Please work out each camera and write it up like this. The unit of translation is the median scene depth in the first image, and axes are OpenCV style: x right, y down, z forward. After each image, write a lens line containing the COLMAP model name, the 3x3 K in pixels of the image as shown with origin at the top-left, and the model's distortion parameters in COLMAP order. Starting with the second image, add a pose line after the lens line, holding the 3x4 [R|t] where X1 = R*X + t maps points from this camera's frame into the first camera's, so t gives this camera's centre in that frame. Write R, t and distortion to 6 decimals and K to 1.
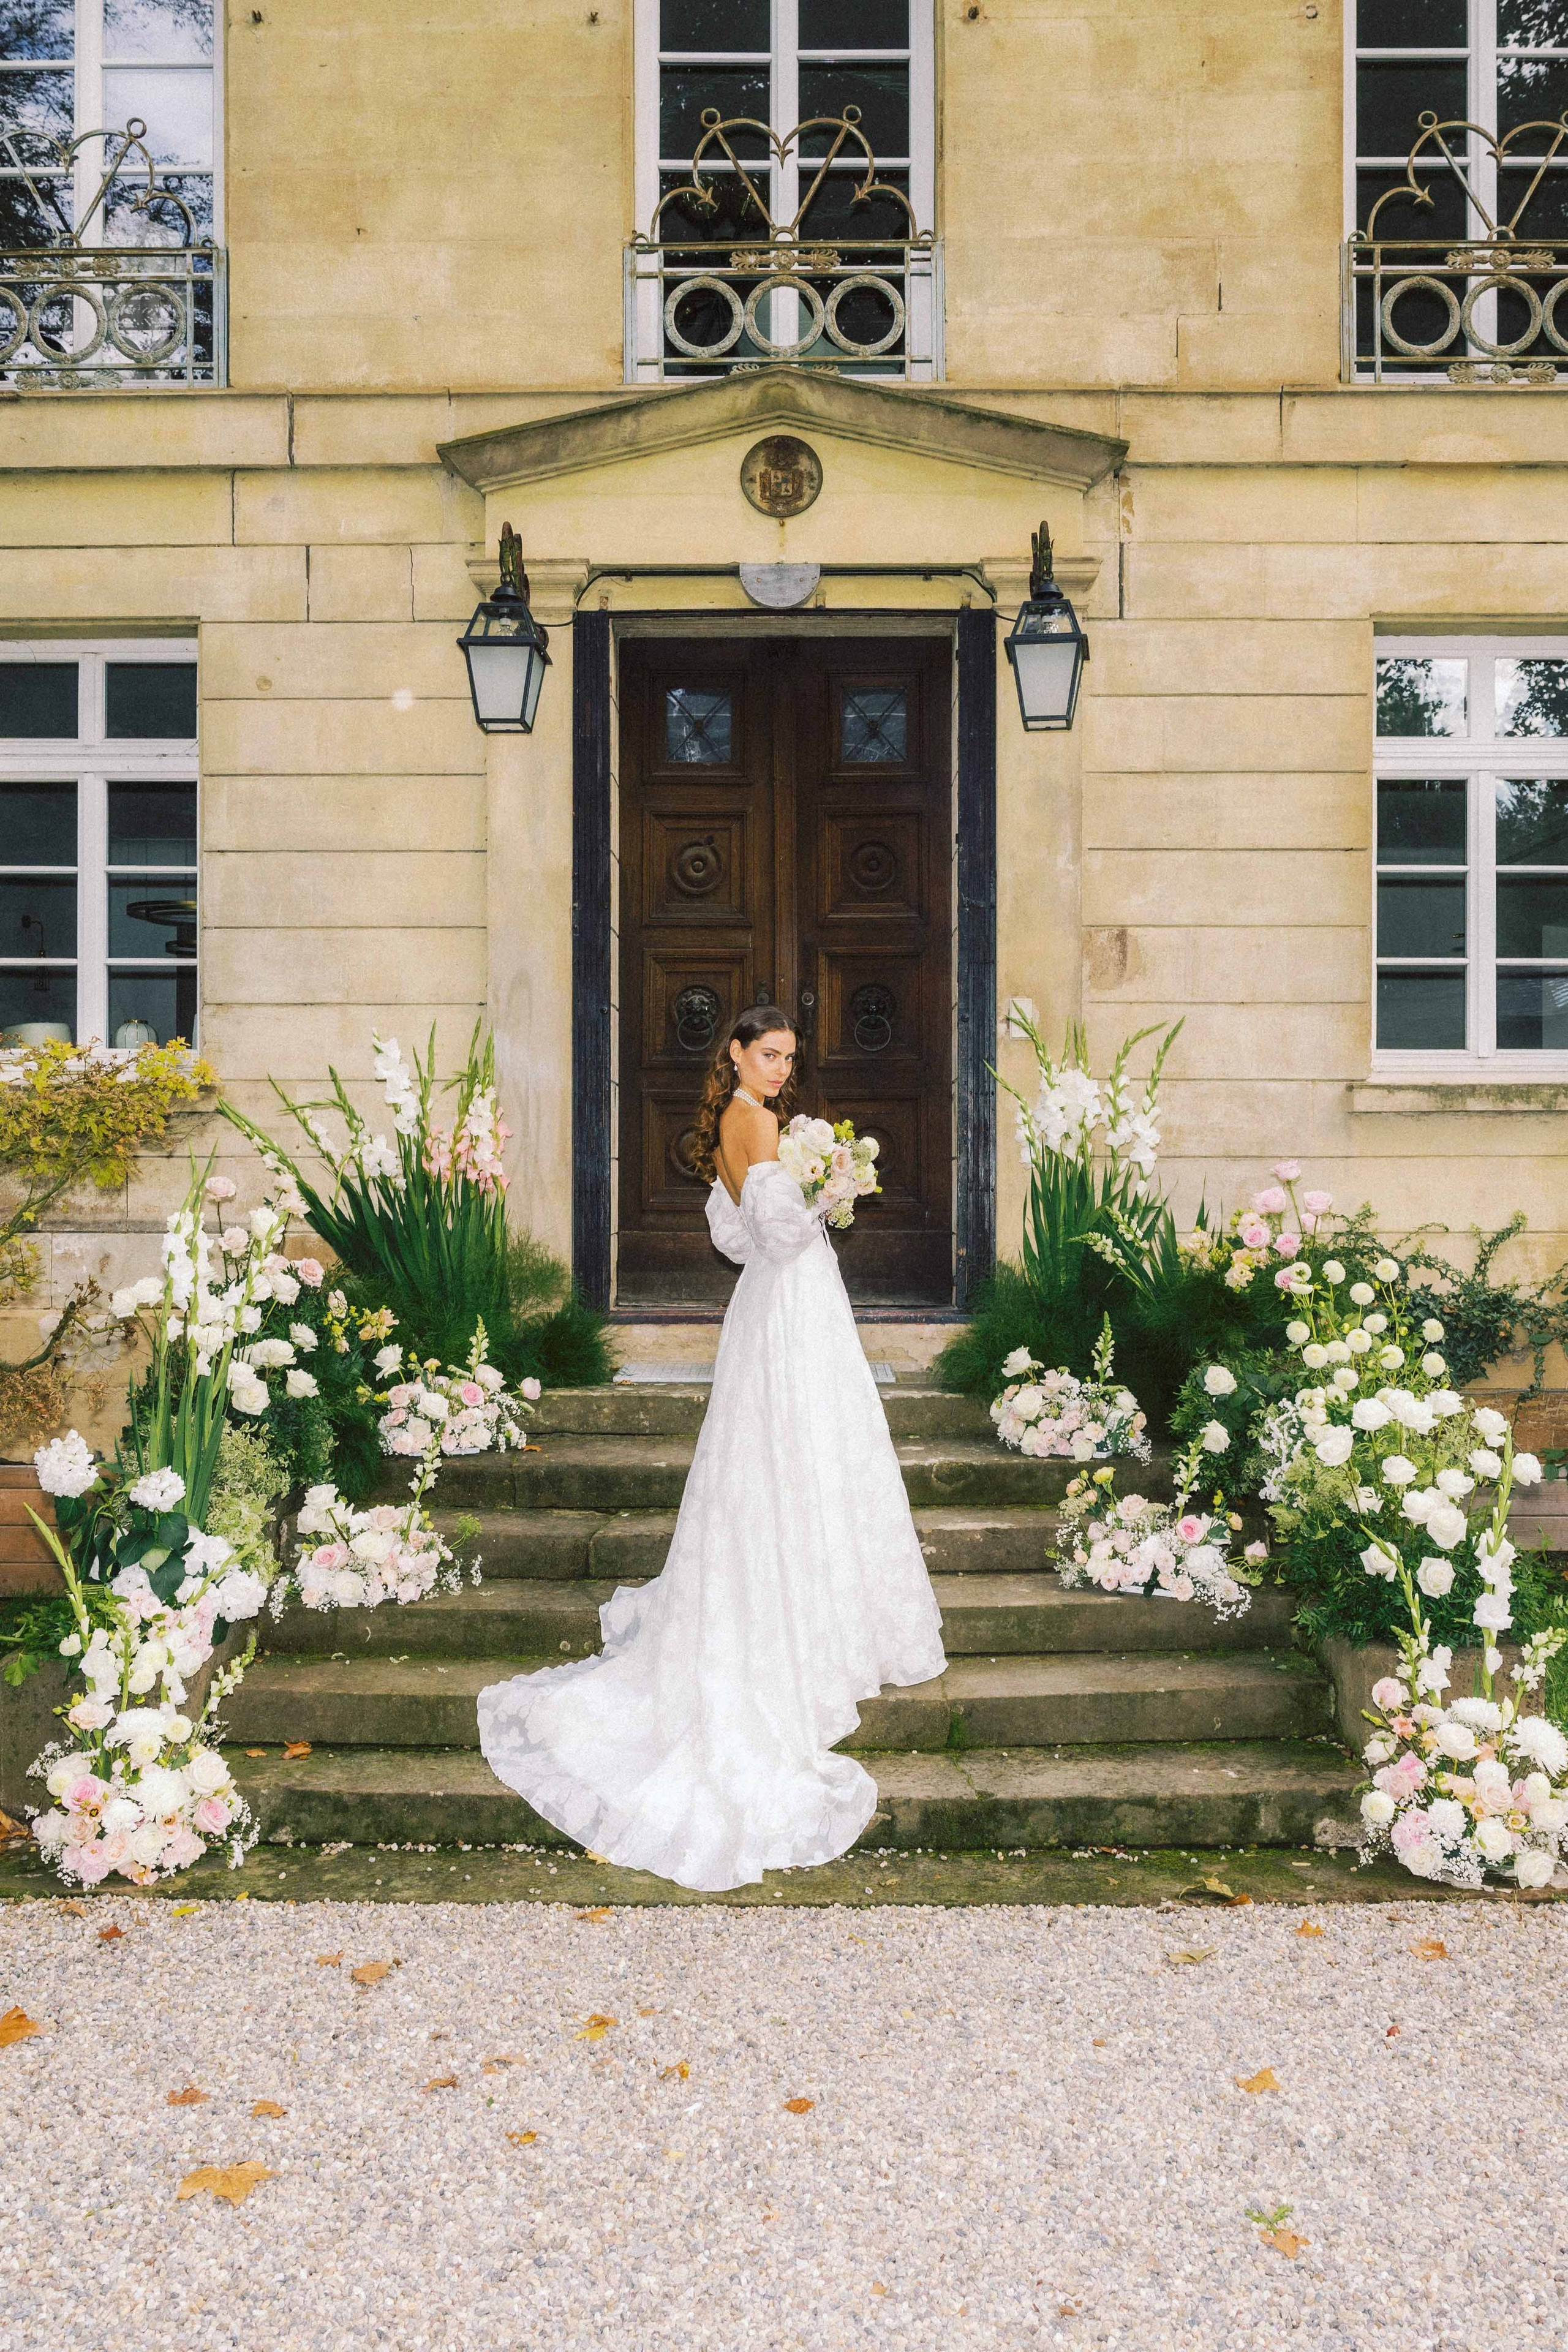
lens RADIAL K [[2416.9, 0, 793.3], [0, 2416.9, 1196.9], [0, 0, 1]] dist [0.052245, 0.000000]
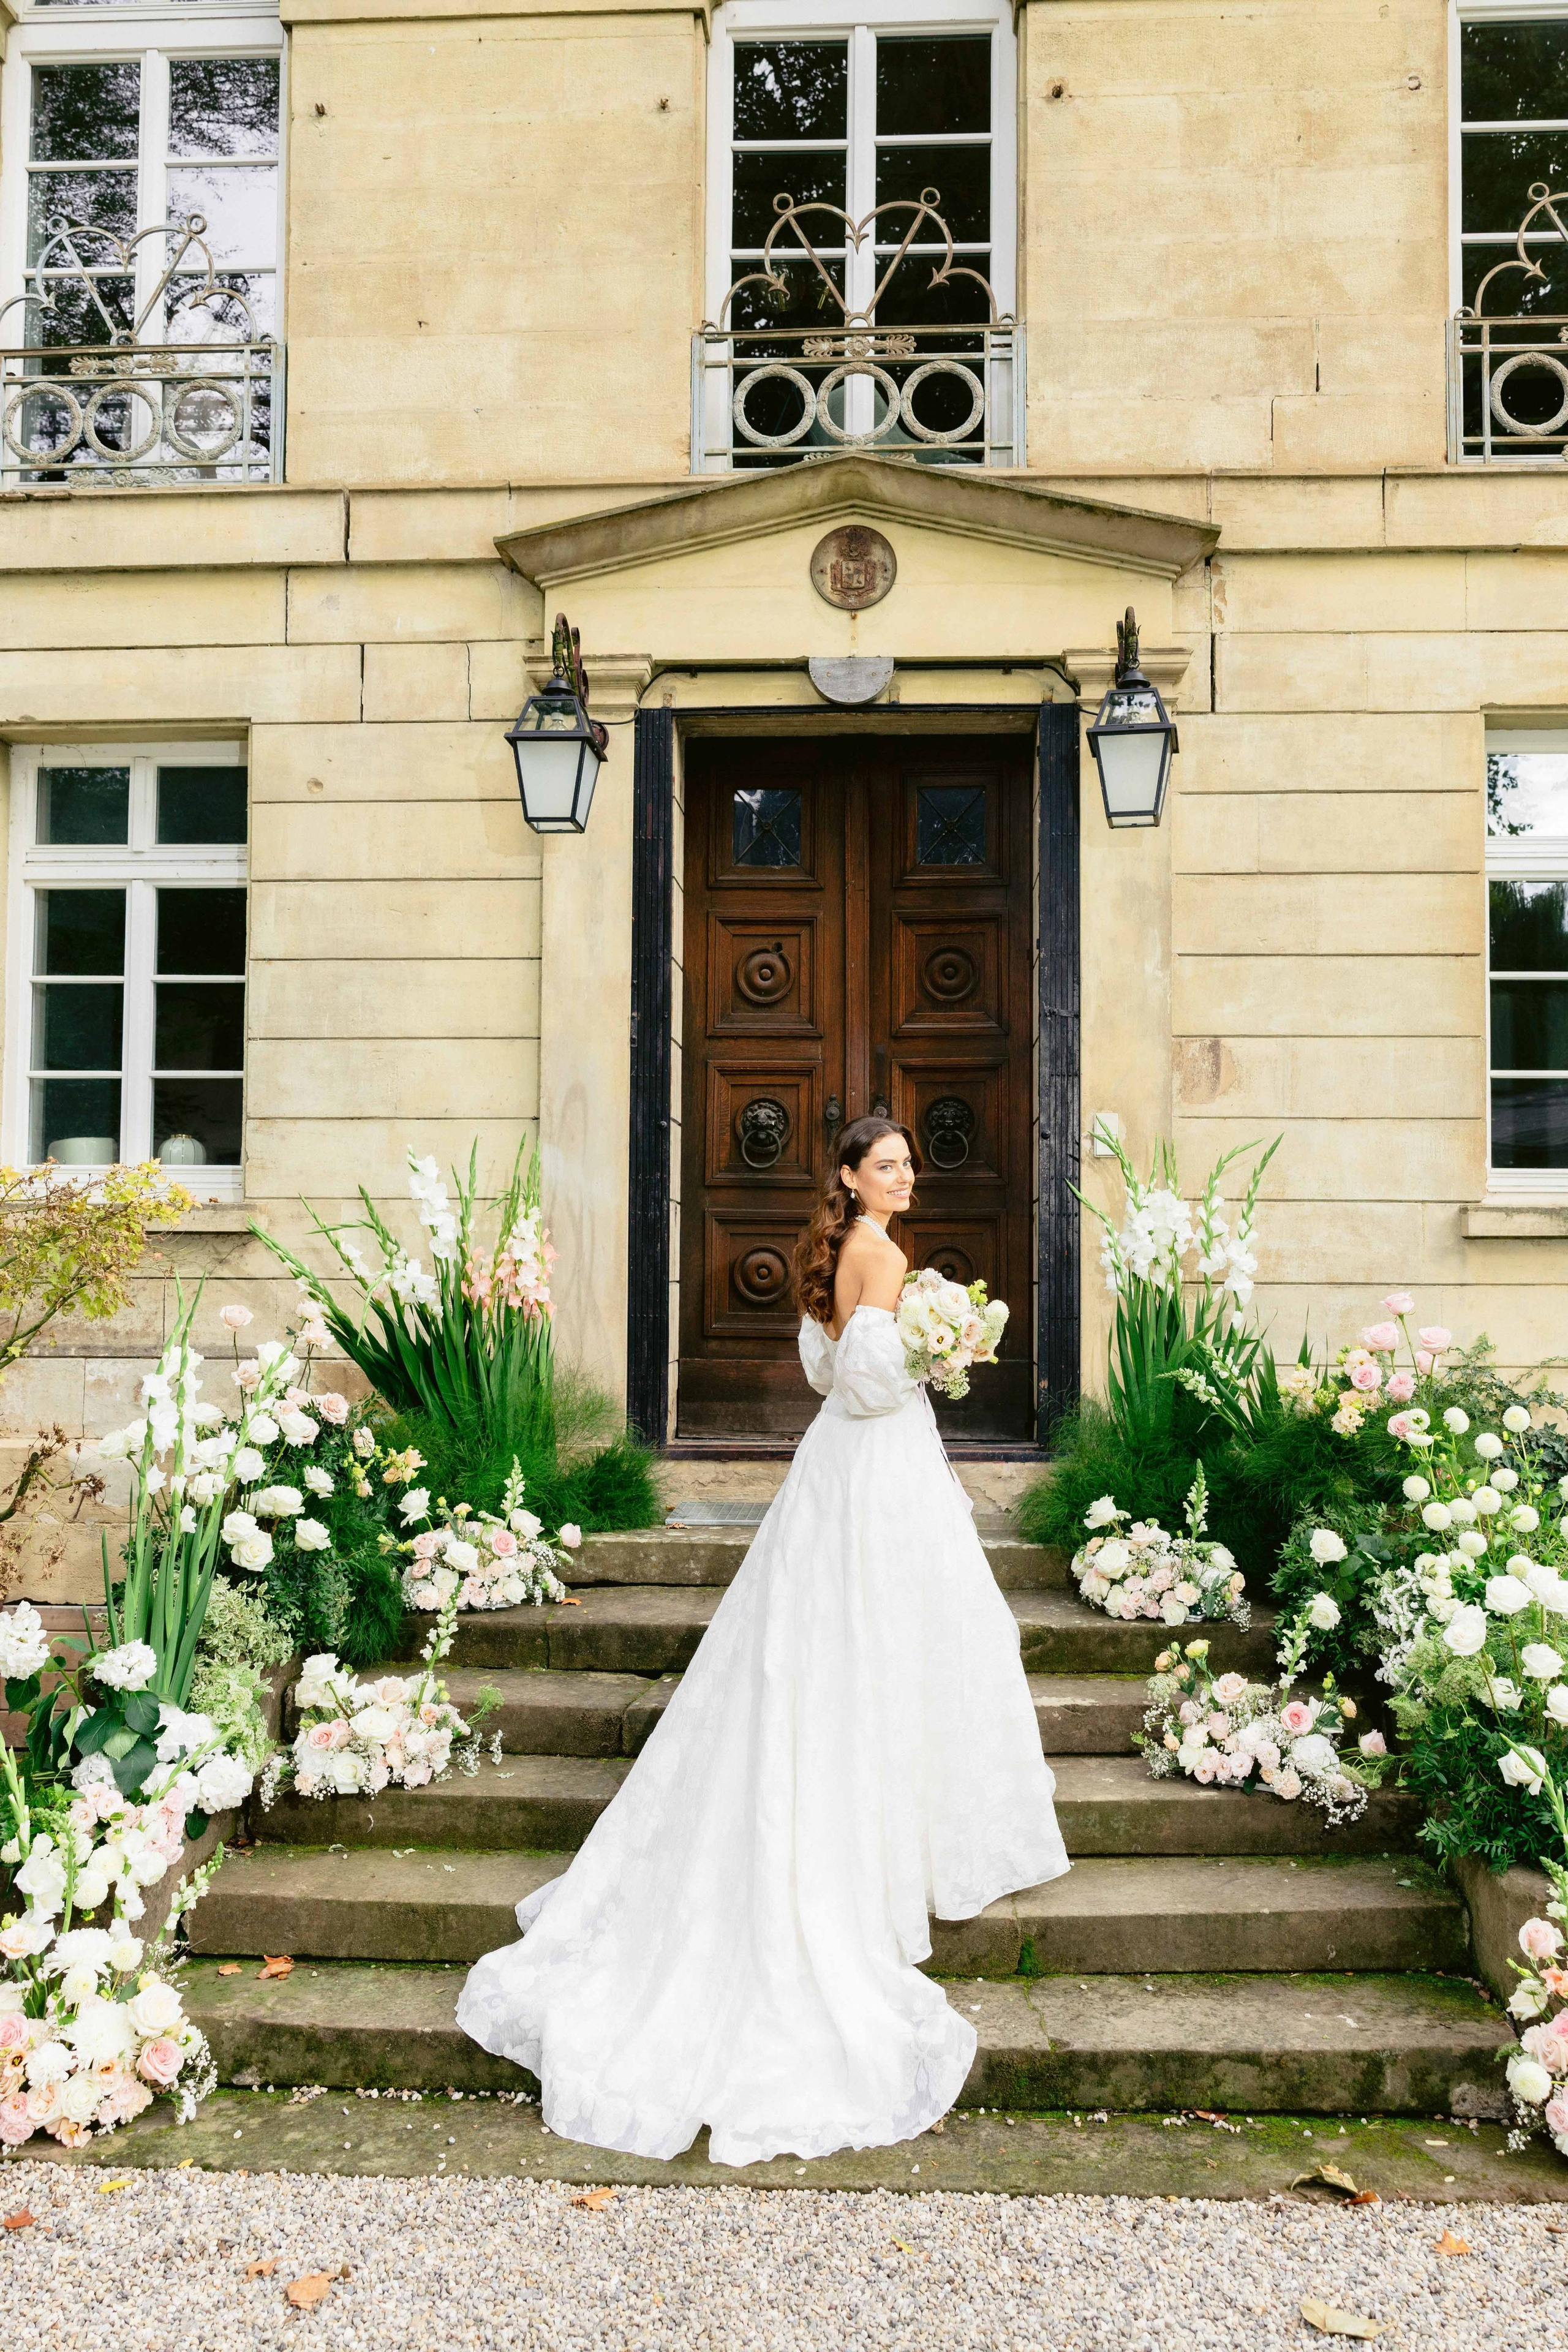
lens RADIAL K [[2383.0, 0, 785.2], [0, 2383.0, 1187.4], [0, 0, 1]] dist [0.063500, 0.000000]
pose [[0.999042, 0.002838, -0.043663, 0.010331], [-0.004991, 0.998772, -0.049283, -0.007306], [0.043470, 0.049453, 0.997830, 0.074881]]
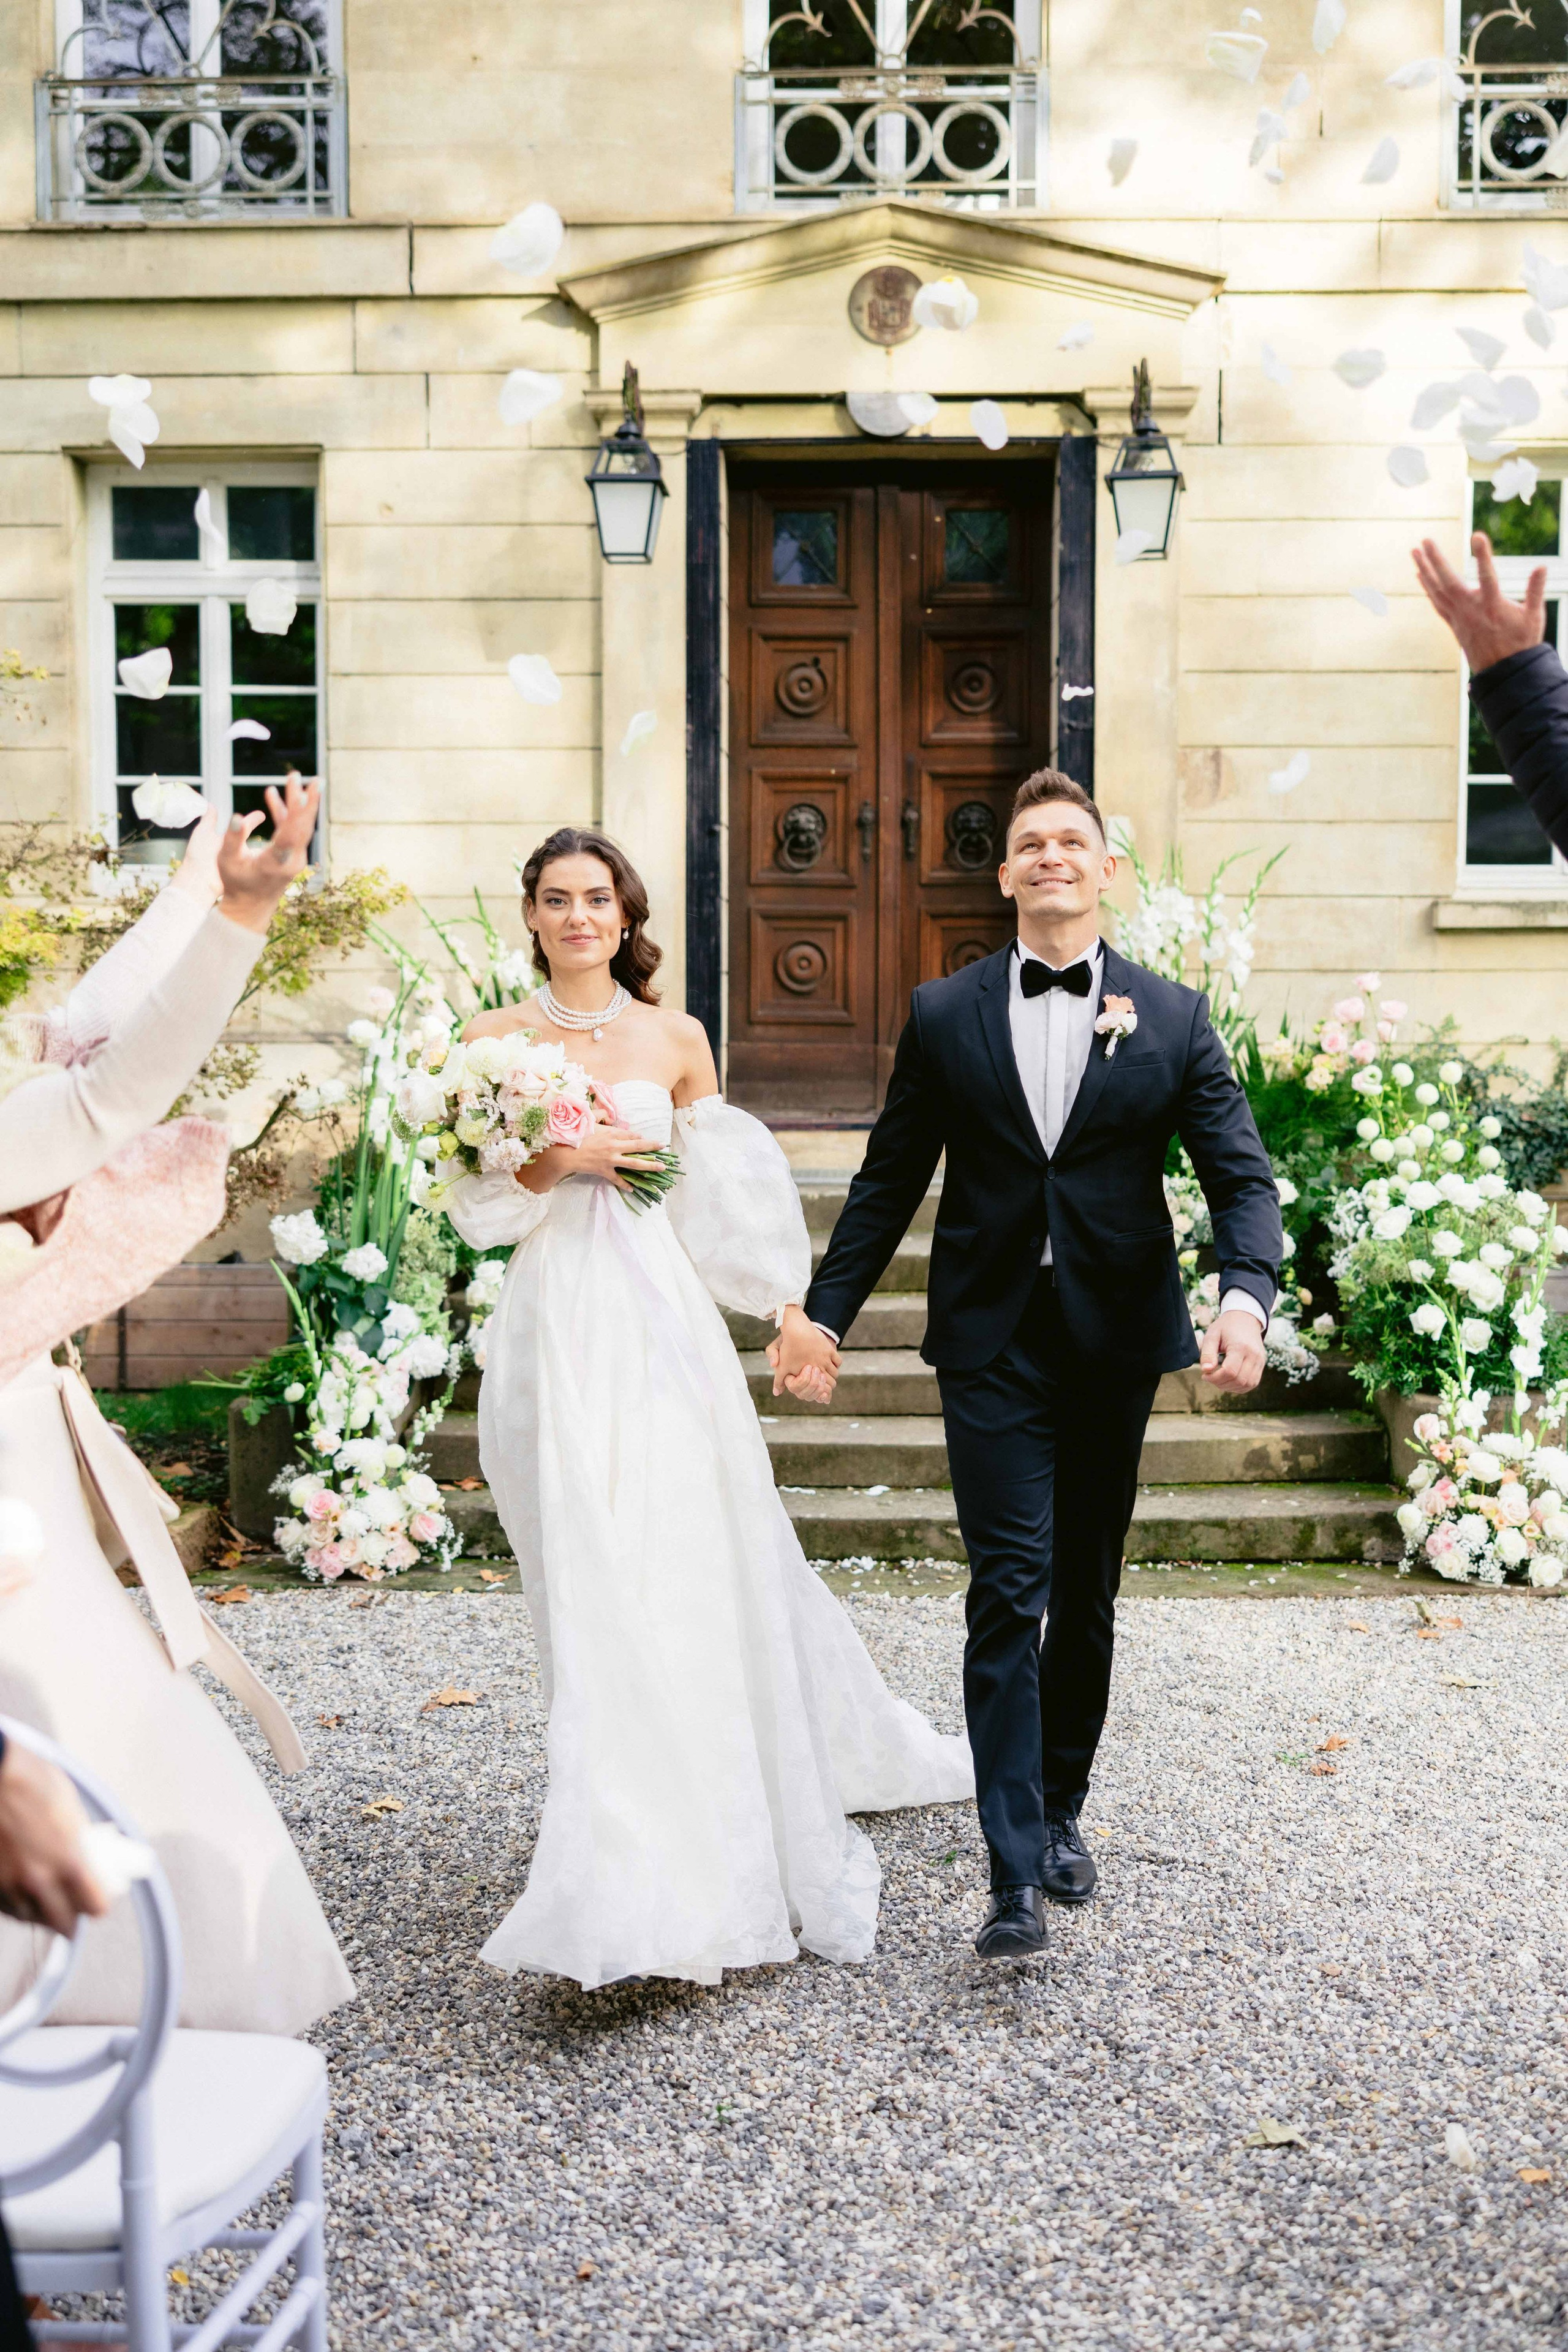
lens RADIAL K [[2638.7, 0, 823.7], [0, 2638.7, 1159.5], [0, 0, 1]] dist [0.058552, 0.000000]
pose [[0.999850, 0.002158, -0.017157, -0.012648], [-0.001239, 0.998576, 0.053342, 0.004143], [0.017248, -0.053312, 0.998429, -0.144689]]
